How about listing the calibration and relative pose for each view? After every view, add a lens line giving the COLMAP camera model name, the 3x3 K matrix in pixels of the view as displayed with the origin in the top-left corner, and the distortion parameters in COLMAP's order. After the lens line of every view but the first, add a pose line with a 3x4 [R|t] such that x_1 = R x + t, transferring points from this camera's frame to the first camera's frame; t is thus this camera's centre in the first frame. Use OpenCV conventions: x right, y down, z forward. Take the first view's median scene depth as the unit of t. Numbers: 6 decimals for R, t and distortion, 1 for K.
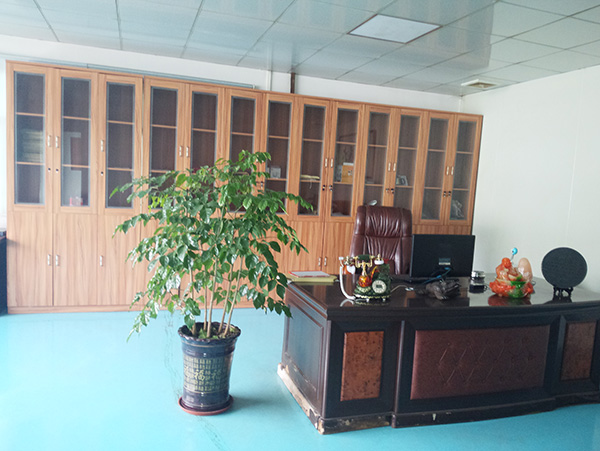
lens RADIAL K [[490.4, 0, 299.8], [0, 490.4, 236.0], [0, 0, 1]] dist [0.082782, -0.168352]
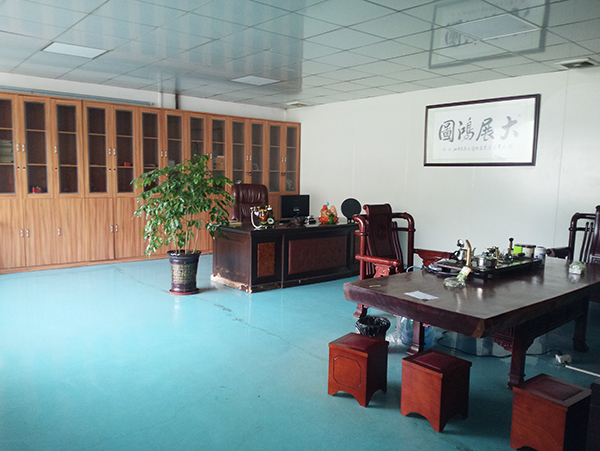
lens RADIAL K [[490.4, 0, 299.8], [0, 490.4, 236.0], [0, 0, 1]] dist [0.082782, -0.168352]
pose [[0.928241, -0.084965, 0.362145, -0.274189], [0.073309, 0.996256, 0.045833, 0.047789], [-0.364683, -0.015995, 0.930994, -0.547805]]
